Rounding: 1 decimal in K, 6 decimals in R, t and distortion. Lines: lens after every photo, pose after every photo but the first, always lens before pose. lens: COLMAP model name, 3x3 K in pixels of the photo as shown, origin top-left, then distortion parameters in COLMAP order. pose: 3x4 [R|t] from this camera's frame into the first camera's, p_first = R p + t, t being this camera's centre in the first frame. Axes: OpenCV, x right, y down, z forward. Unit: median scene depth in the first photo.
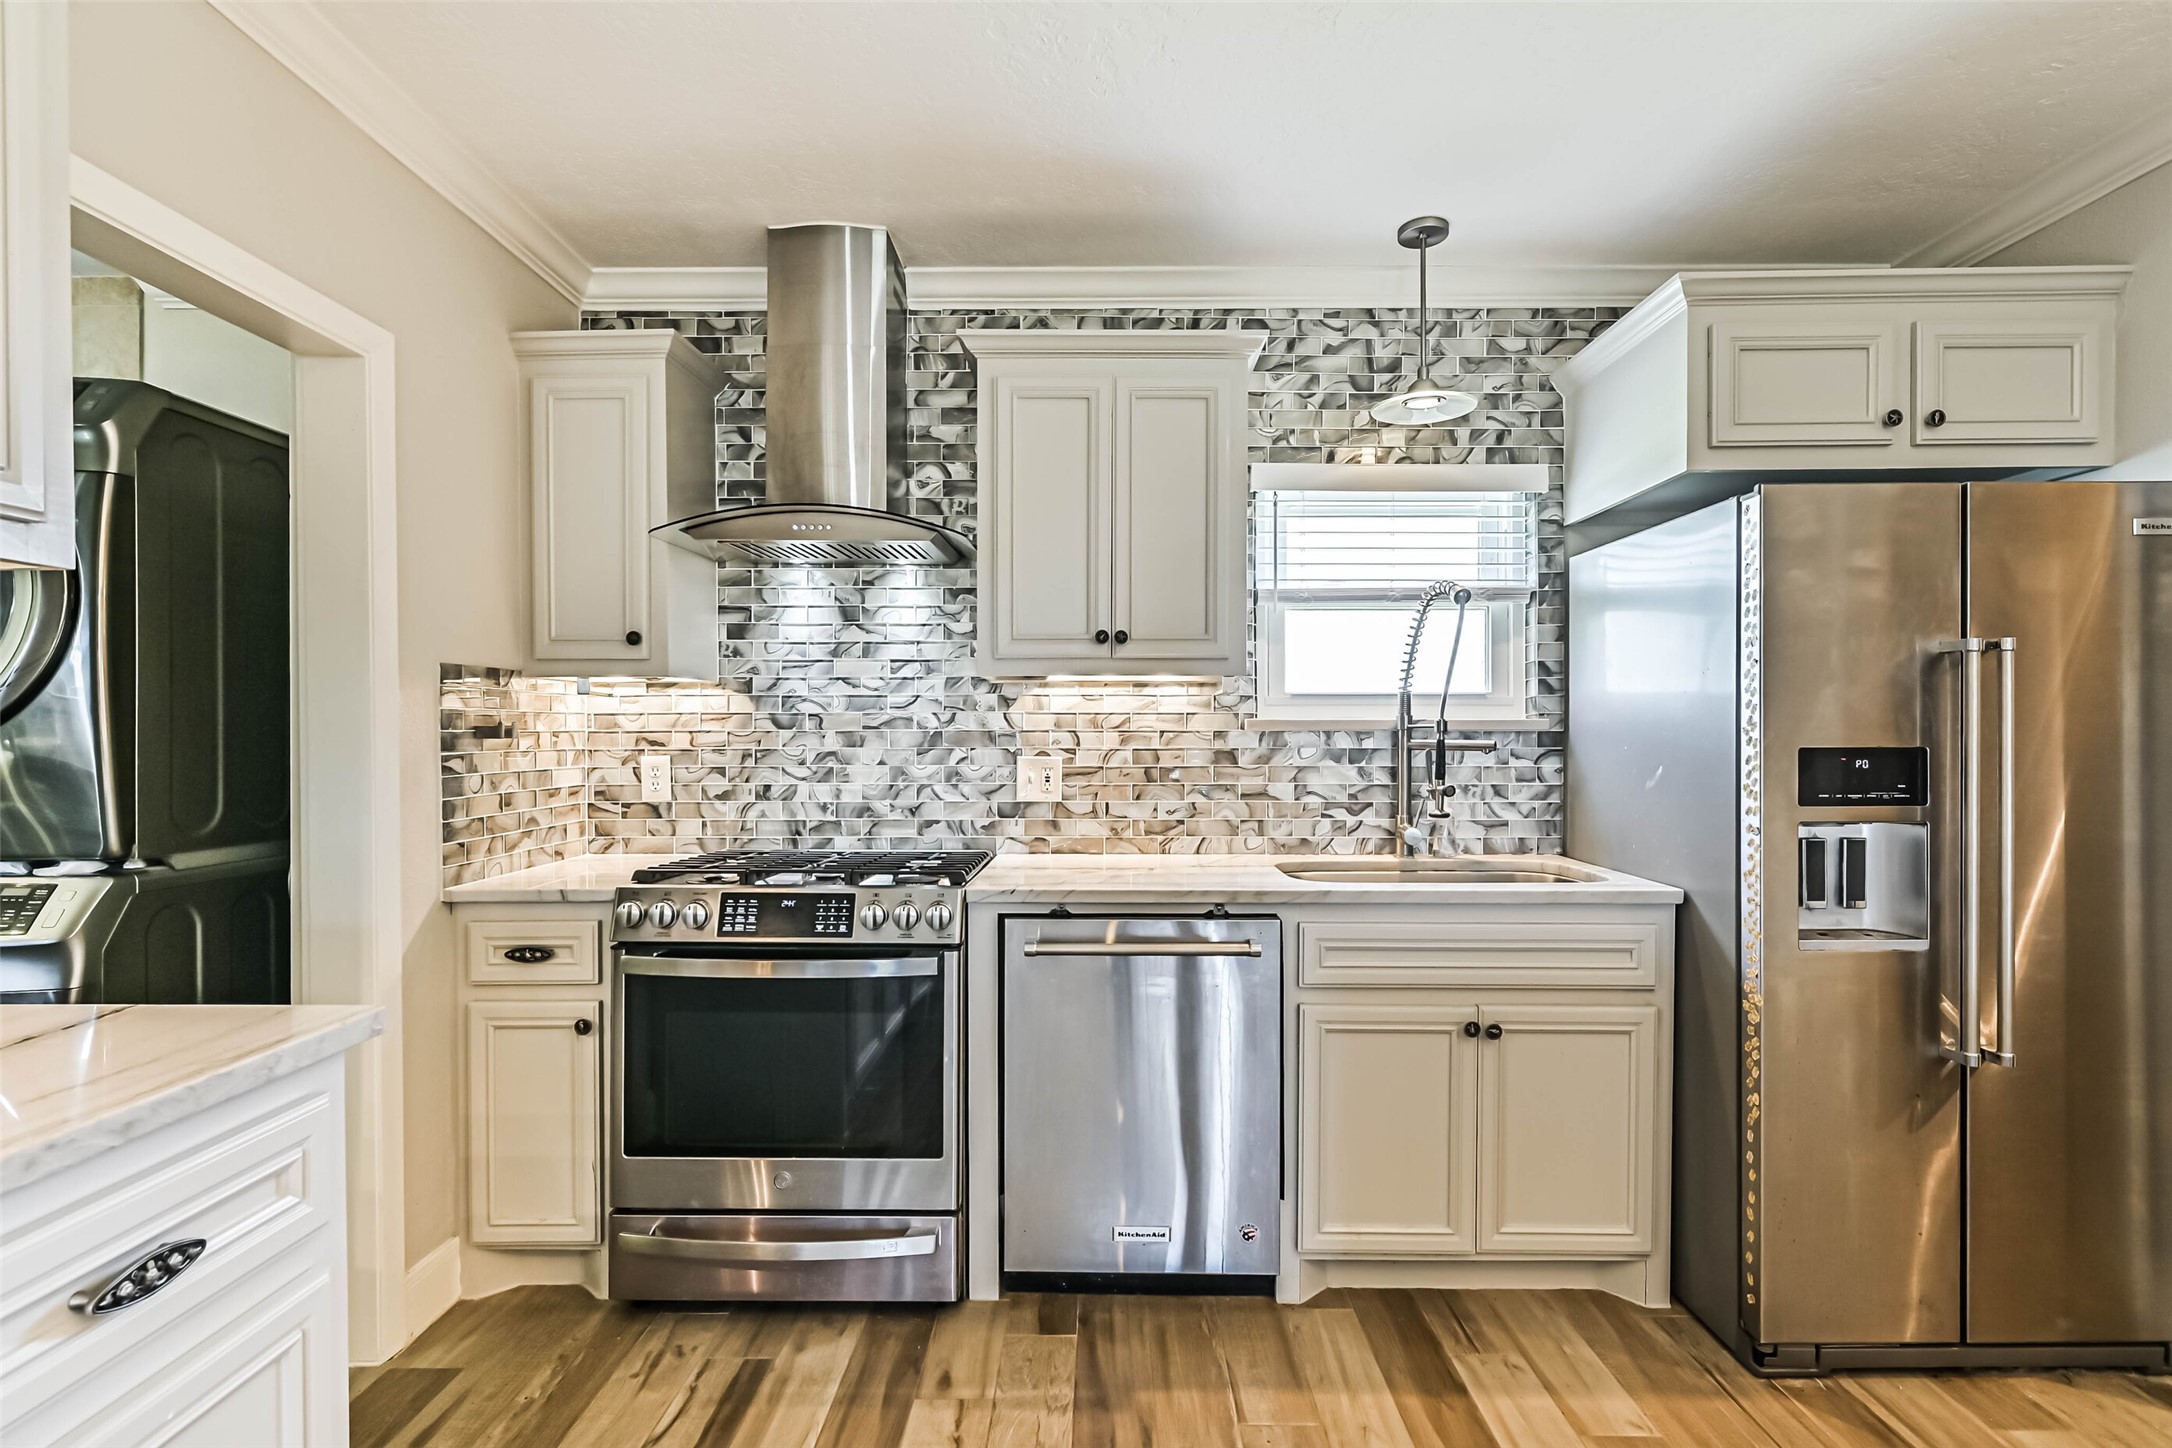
lens RADIAL K [[1027.5, 0, 1096.3], [0, 1027.5, 739.0], [0, 0, 1]] dist [-0.000904, -0.000639]
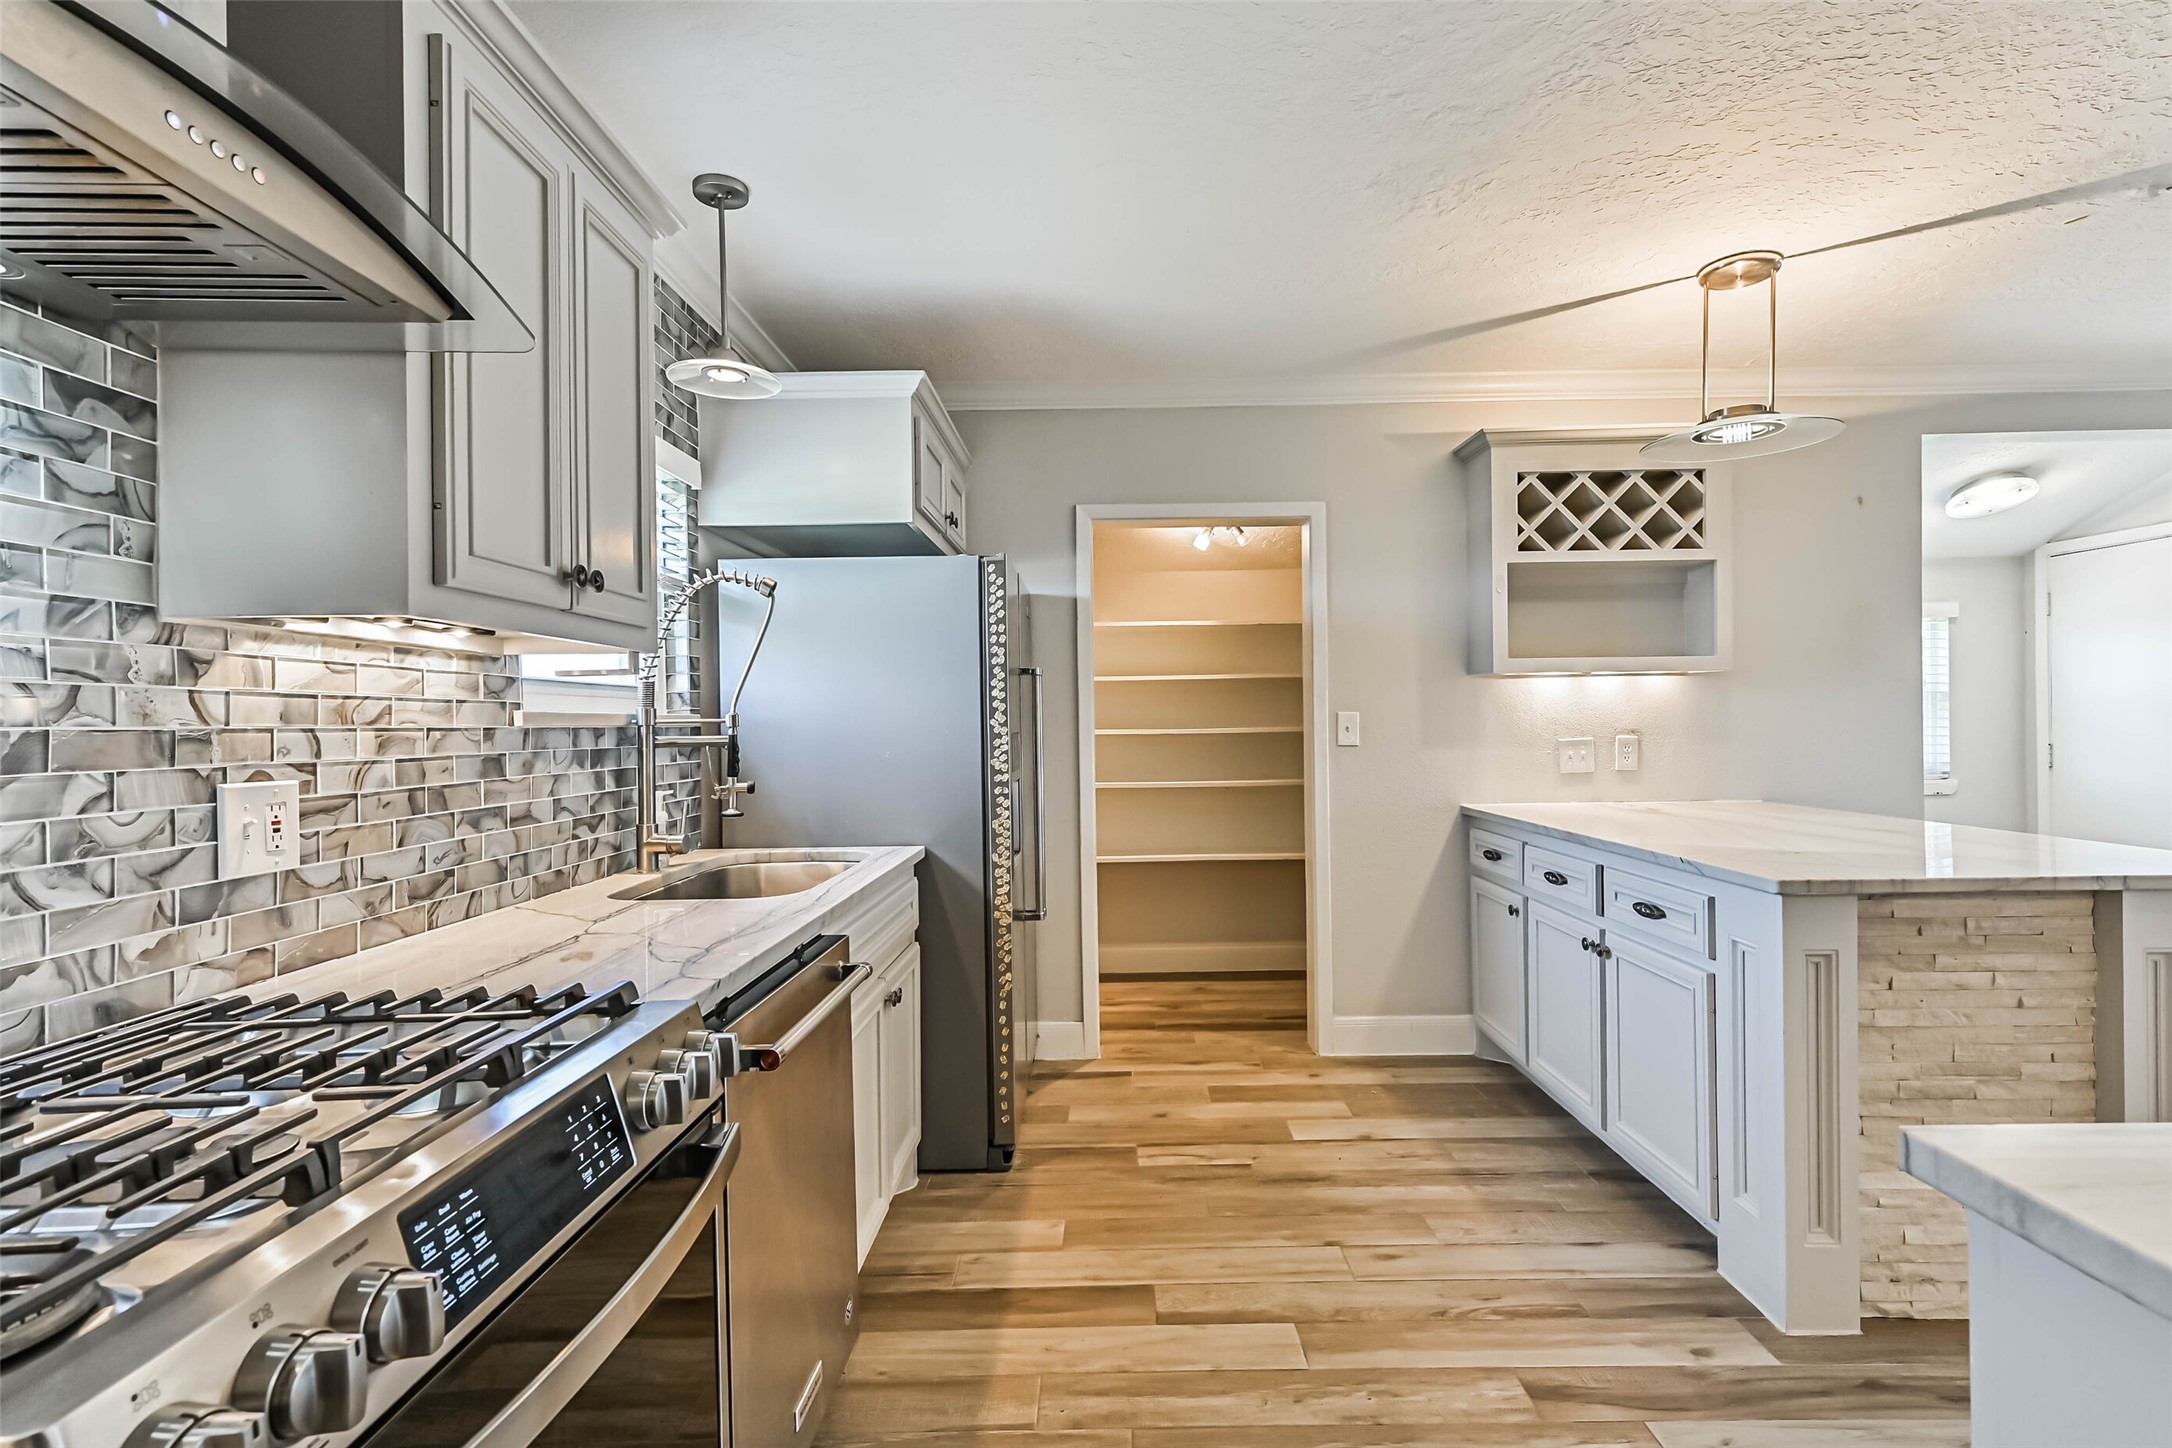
lens RADIAL K [[999.2, 0, 1101.1], [0, 999.2, 720.9], [0, 0, 1]] dist [0.009119, -0.000734]
pose [[0.000170, 0.002921, 0.999996, -0.533968], [0.021953, 0.999755, -0.002924, -0.001835], [-0.999759, 0.021953, 0.000105, 0.600870]]
